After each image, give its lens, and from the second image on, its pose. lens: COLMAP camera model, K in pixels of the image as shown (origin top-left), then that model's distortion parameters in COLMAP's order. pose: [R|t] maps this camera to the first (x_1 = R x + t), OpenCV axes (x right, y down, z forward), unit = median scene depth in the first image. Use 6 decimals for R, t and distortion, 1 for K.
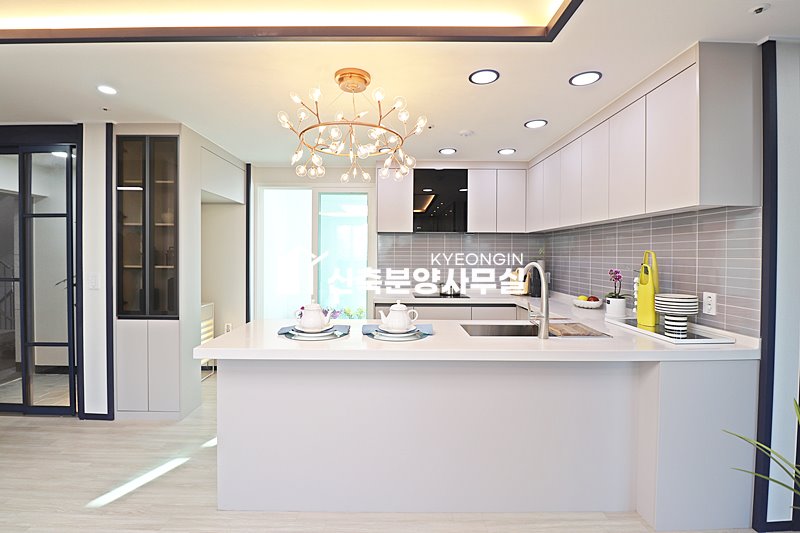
lens RADIAL K [[371.1, 0, 394.3], [0, 371.1, 260.9], [0, 0, 1]] dist [-0.016926, -0.004048]
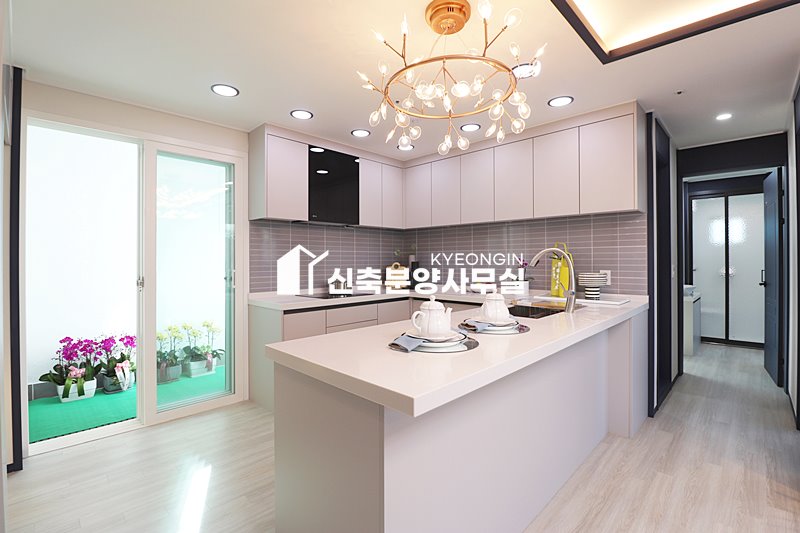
lens RADIAL K [[371.1, 0, 397.5], [0, 371.1, 261.6], [0, 0, 1]] dist [-0.016926, -0.004048]
pose [[0.699297, -0.009619, 0.714767, -0.607381], [0.020385, 0.999771, -0.006489, 0.033352], [-0.714541, 0.019109, 0.699333, 0.425649]]
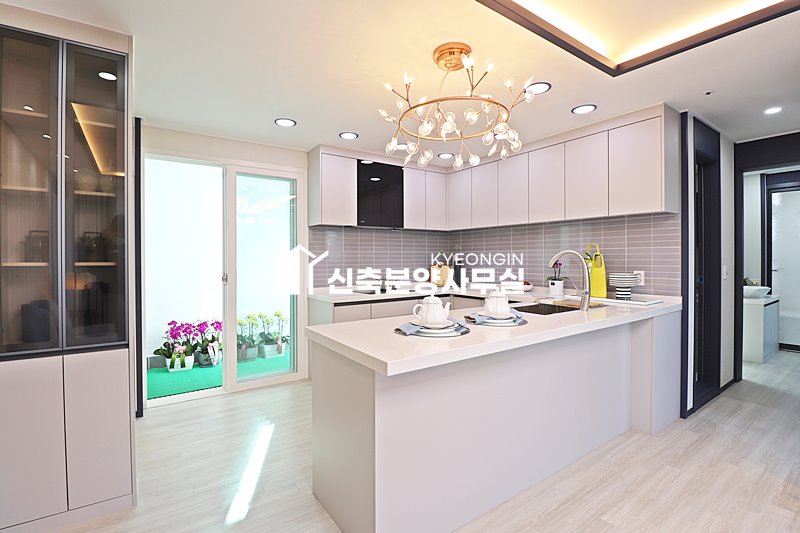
lens RADIAL K [[371.1, 0, 393.6], [0, 371.1, 263.3], [0, 0, 1]] dist [-0.016926, -0.004048]
pose [[0.824275, -0.016328, 0.565954, -0.621055], [0.018513, 0.999827, 0.001882, 0.025975], [-0.565887, 0.008926, 0.824434, 0.251116]]
